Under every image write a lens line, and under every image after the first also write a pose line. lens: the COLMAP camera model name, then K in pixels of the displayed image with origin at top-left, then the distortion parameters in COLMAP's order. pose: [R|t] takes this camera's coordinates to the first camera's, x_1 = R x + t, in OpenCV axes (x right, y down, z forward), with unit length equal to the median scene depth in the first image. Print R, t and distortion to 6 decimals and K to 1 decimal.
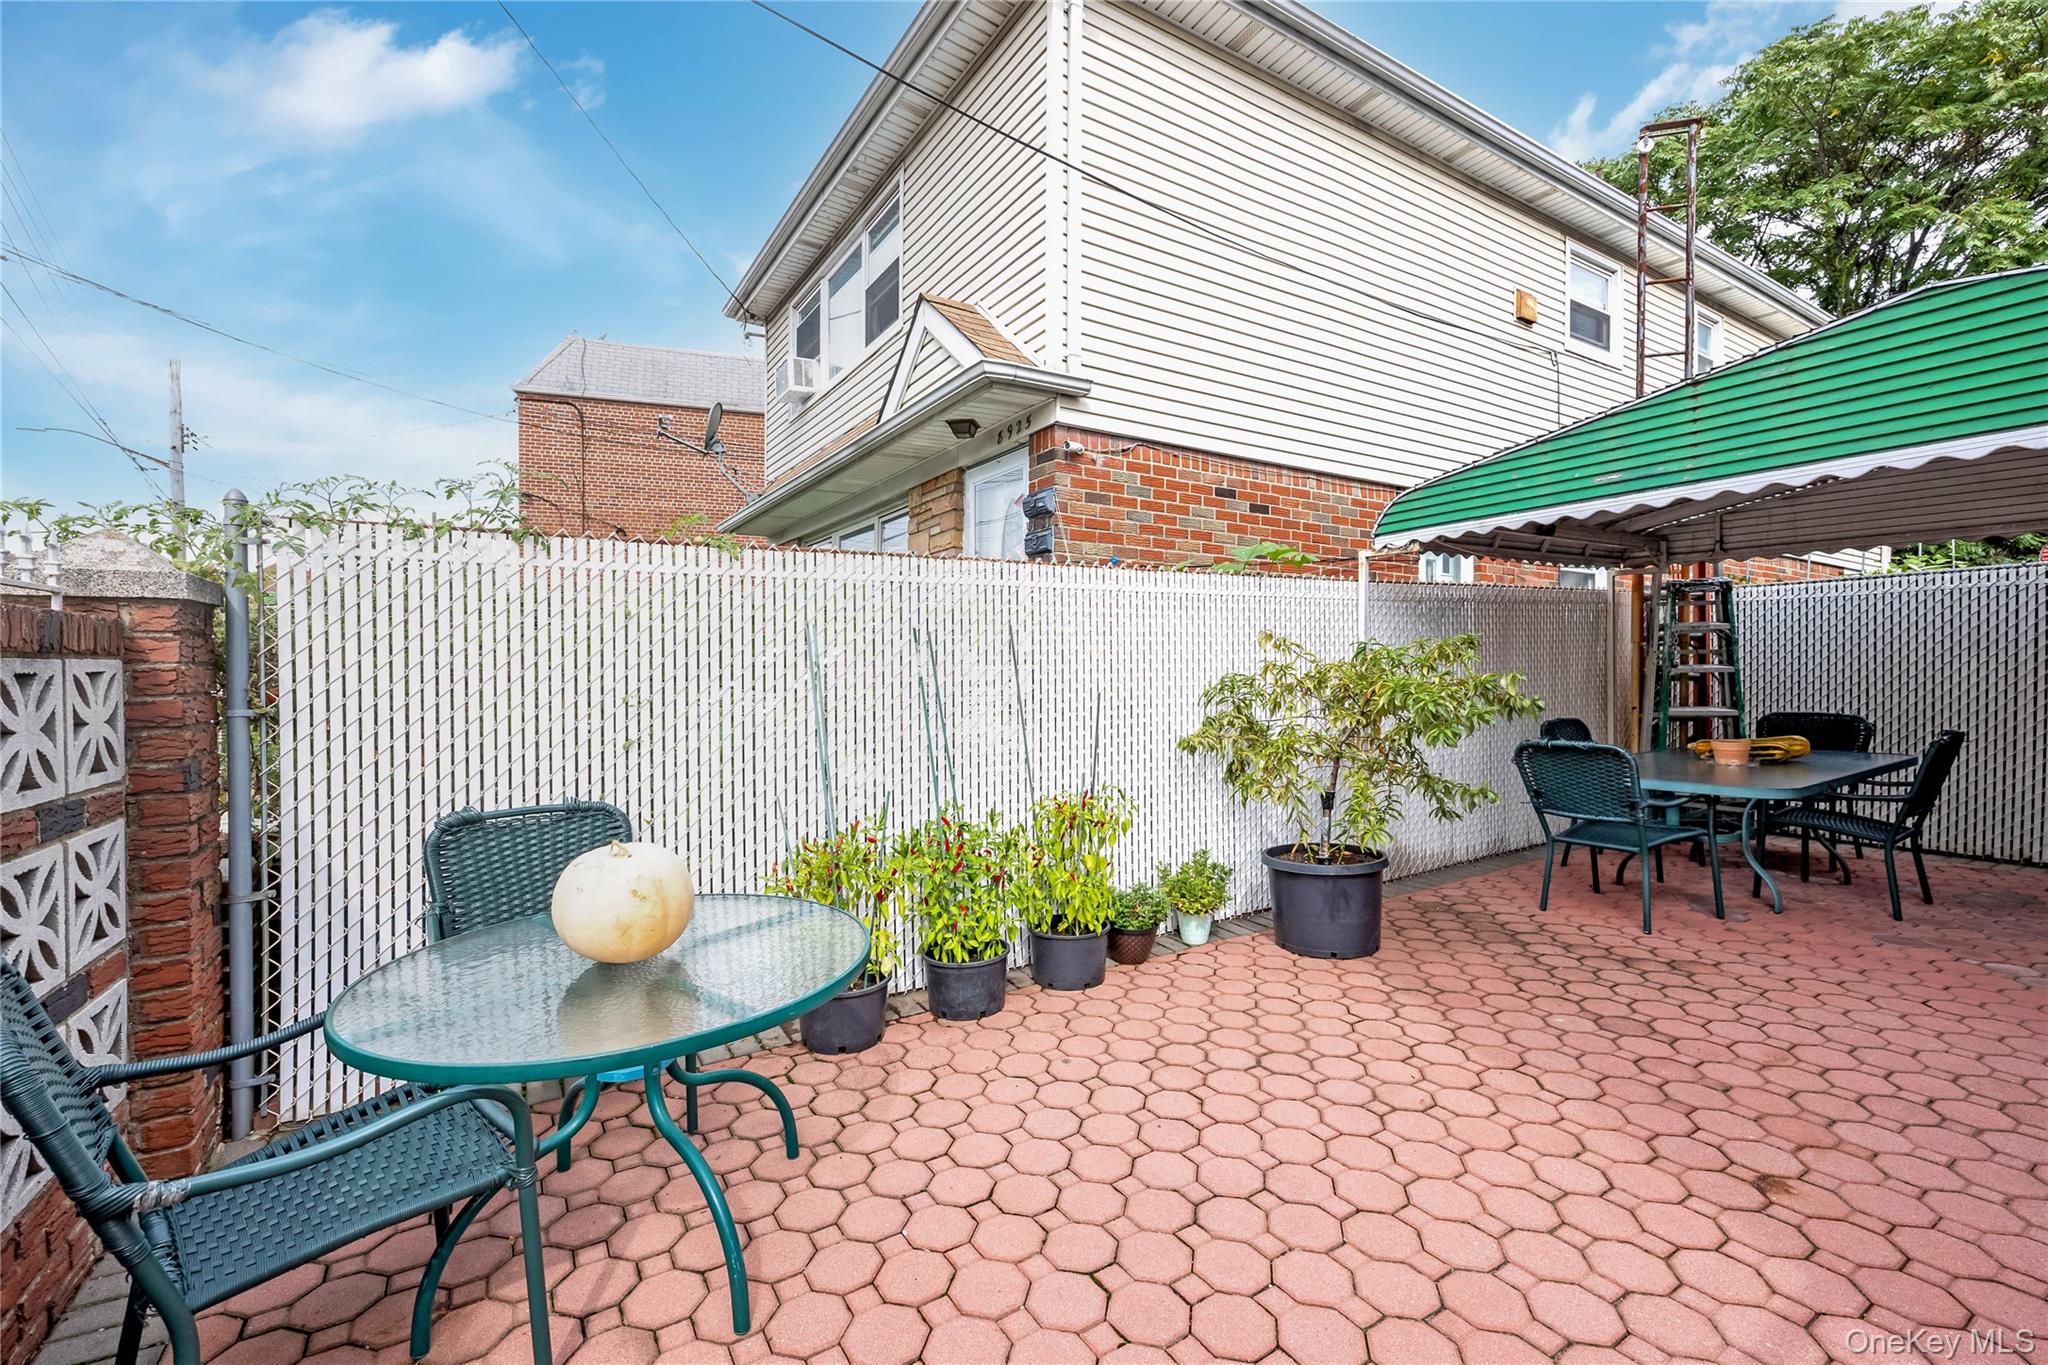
lens RADIAL K [[877.3, 0, 1014.9], [0, 877.3, 690.0], [0, 0, 1]] dist [-0.002013, -0.000184]
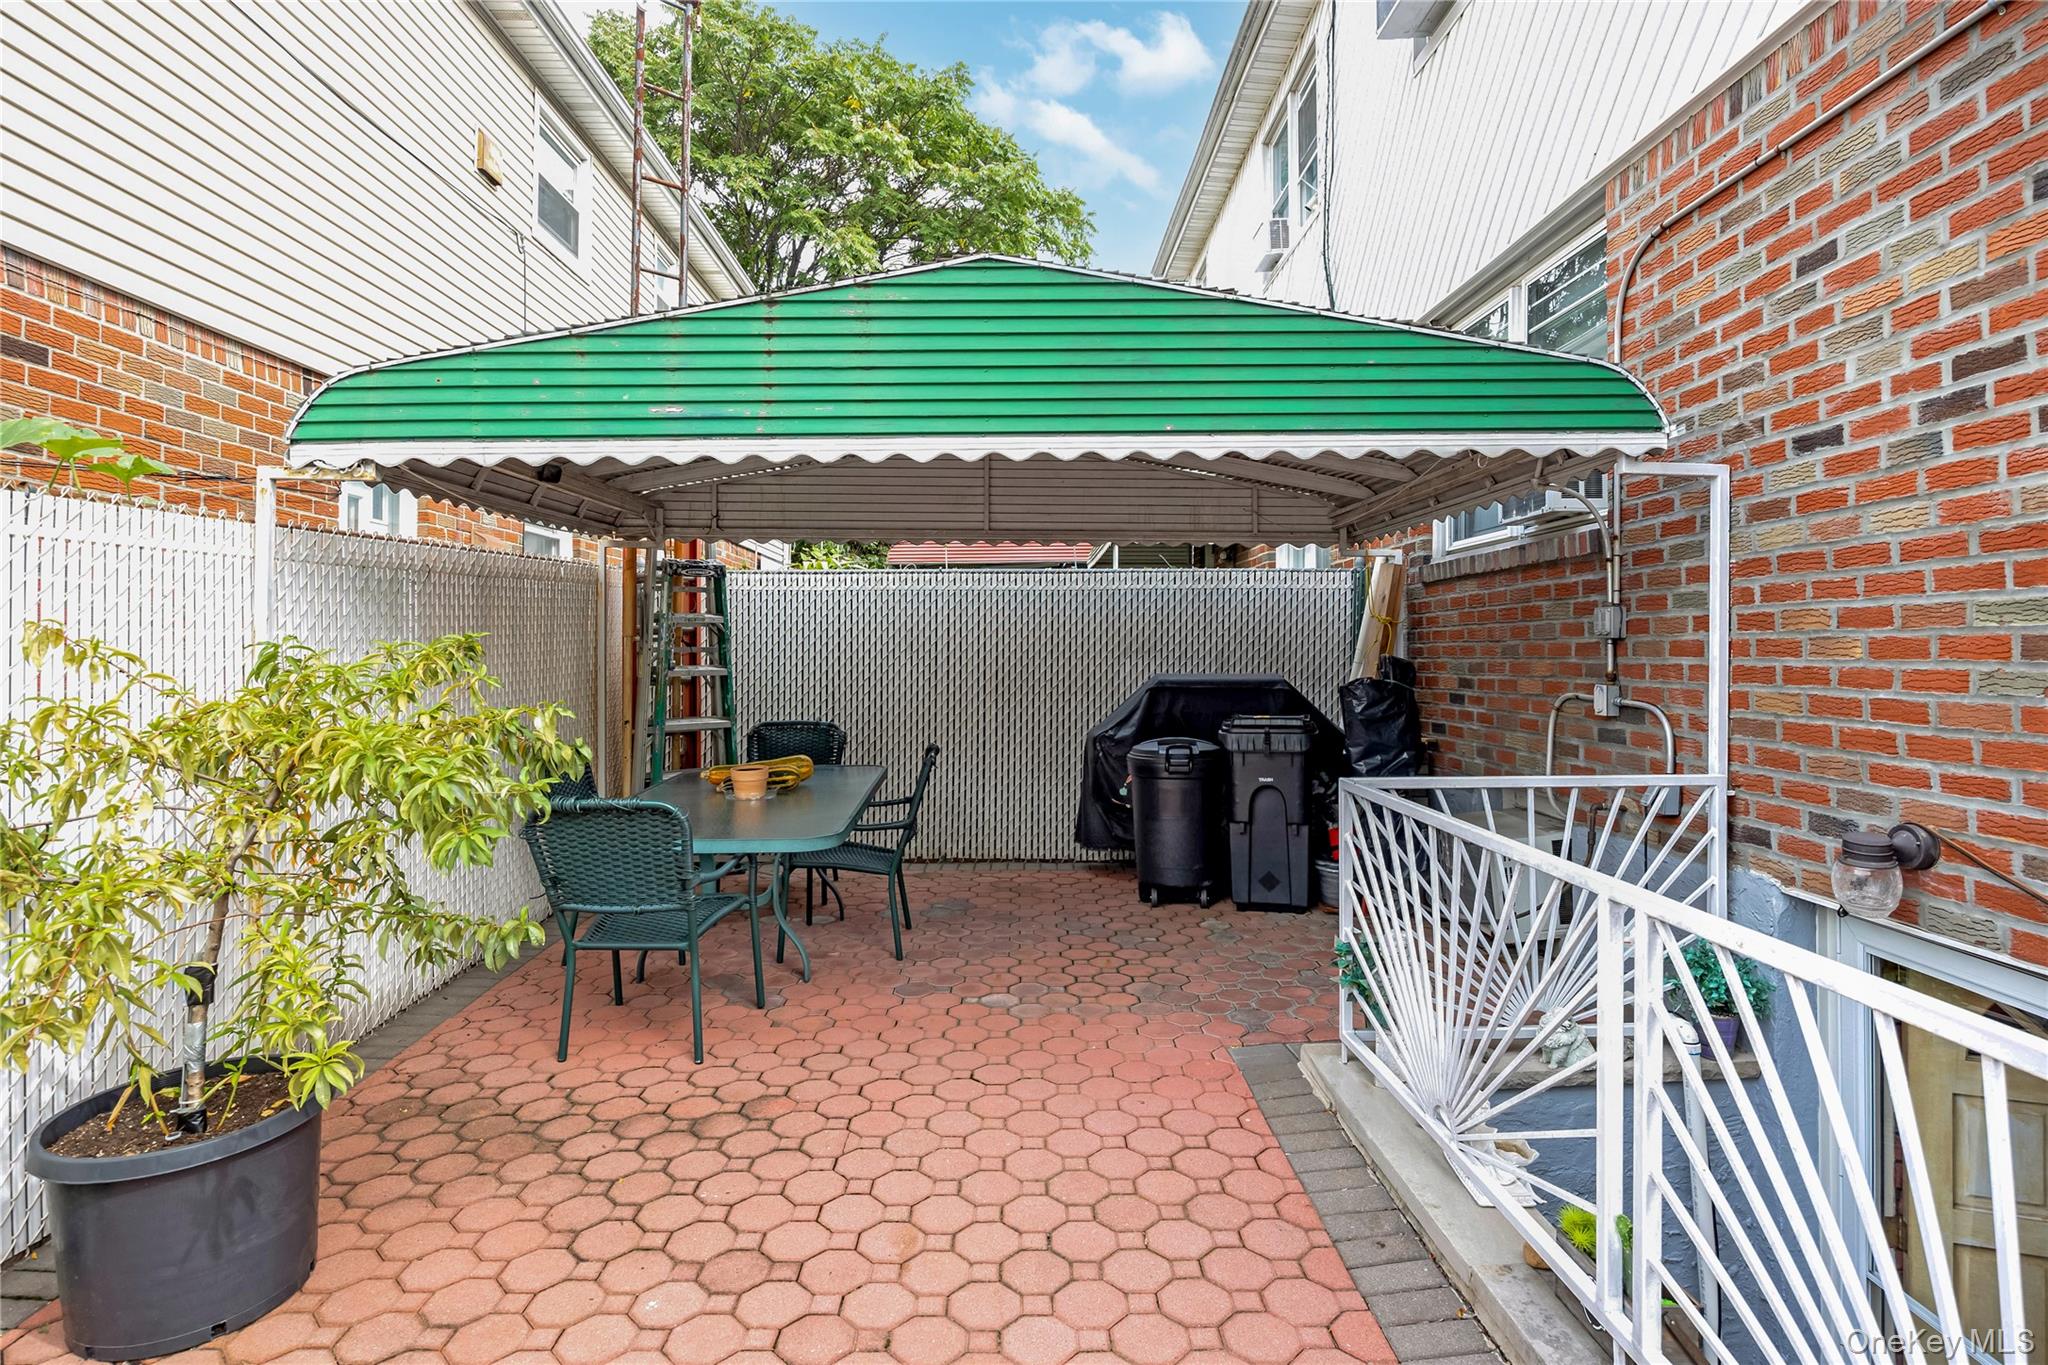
lens RADIAL K [[1135.2, 0, 960.1], [0, 1135.2, 642.7], [0, 0, 1]] dist [-0.013283, 0.000936]
pose [[0.563014, 0.014343, 0.826323, 0.068315], [0.003557, 0.999798, -0.019777, -0.035882], [-0.826440, 0.014074, 0.562849, 0.260609]]
